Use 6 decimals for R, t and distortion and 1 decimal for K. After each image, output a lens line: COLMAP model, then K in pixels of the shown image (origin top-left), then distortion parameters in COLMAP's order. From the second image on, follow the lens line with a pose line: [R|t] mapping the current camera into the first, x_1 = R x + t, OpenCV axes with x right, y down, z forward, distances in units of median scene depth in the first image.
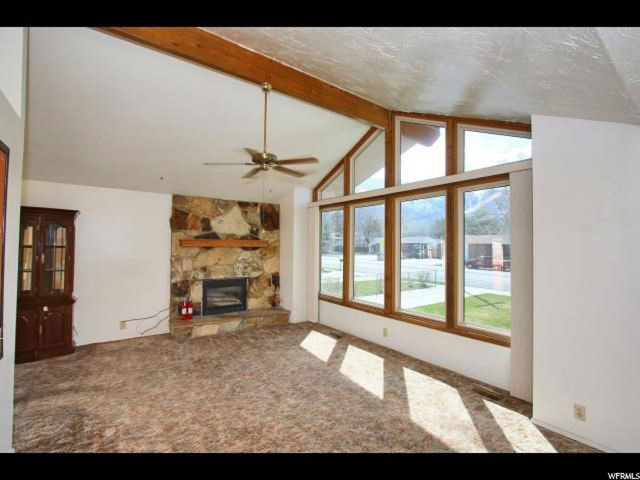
lens RADIAL K [[295.0, 0, 322.3], [0, 295.0, 238.7], [0, 0, 1]] dist [-0.016469, 0.000408]
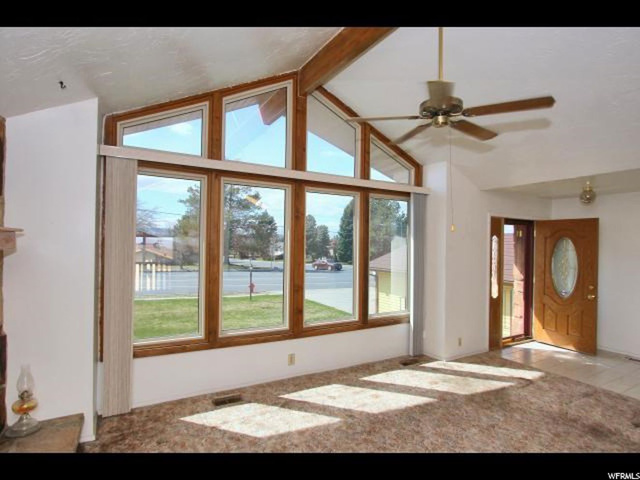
lens RADIAL K [[332.9, 0, 321.2], [0, 332.9, 245.8], [0, 0, 1]] dist [-0.024313, 0.000217]
pose [[0.129984, 0.000786, 0.991516, -0.681684], [-0.036910, 0.999310, 0.004047, 0.018246], [-0.990829, -0.037123, 0.129923, 0.883564]]
